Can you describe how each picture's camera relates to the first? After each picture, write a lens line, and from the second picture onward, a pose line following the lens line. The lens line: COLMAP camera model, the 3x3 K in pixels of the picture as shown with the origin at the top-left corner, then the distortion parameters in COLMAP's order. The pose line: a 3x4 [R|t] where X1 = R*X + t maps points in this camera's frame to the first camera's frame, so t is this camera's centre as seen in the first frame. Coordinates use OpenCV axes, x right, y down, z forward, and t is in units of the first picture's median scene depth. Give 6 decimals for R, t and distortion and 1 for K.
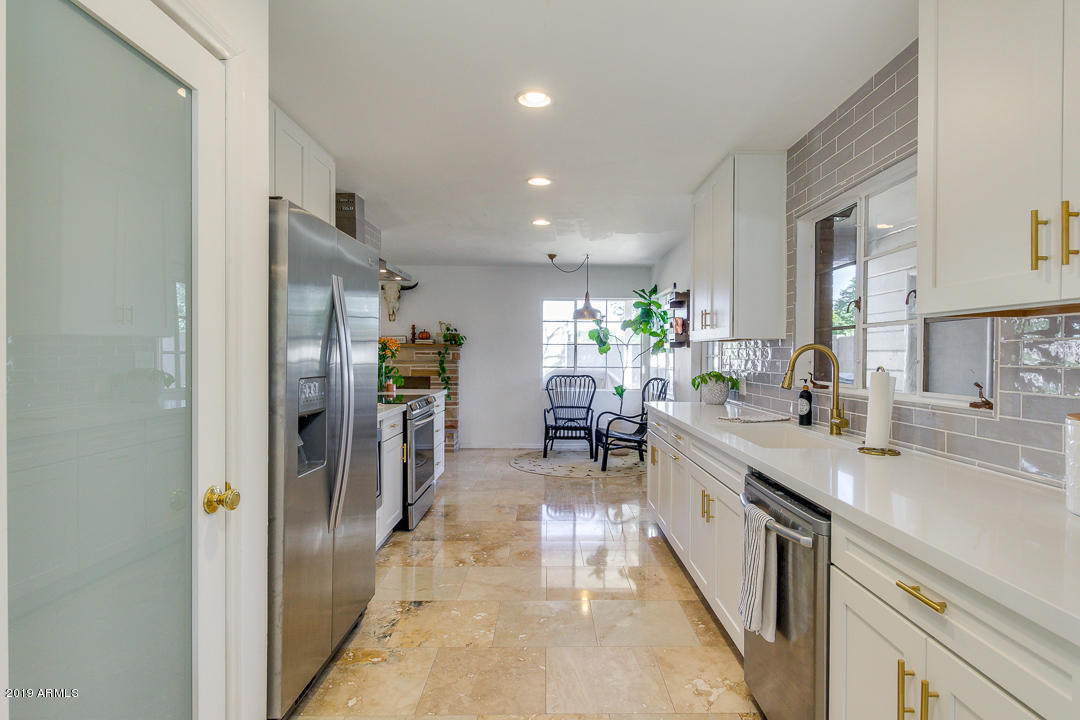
lens RADIAL K [[552.6, 0, 554.7], [0, 552.6, 359.8], [0, 0, 1]] dist [0.034077, 0.000591]
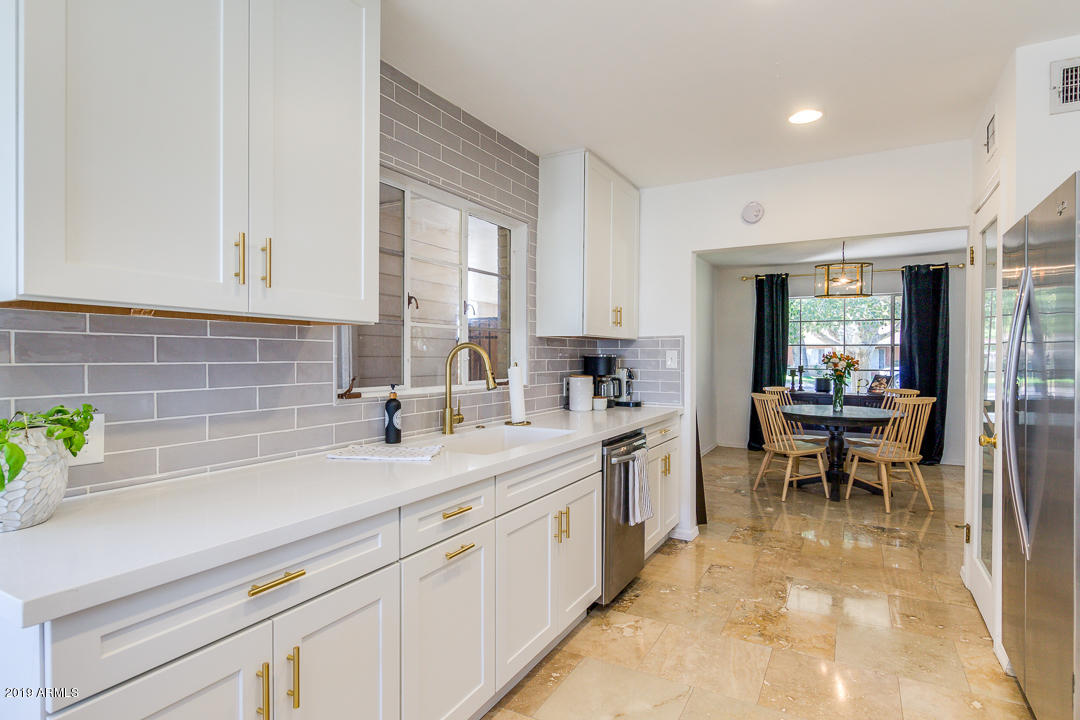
lens RADIAL K [[571.0, 0, 539.5], [0, 571.0, 363.3], [0, 0, 1]] dist [-0.001974, 0.003329]
pose [[-0.870507, -0.014302, 0.491949, -0.046776], [-0.002859, 0.999708, 0.024005, -0.005658], [-0.492148, 0.019490, -0.870293, 0.610658]]
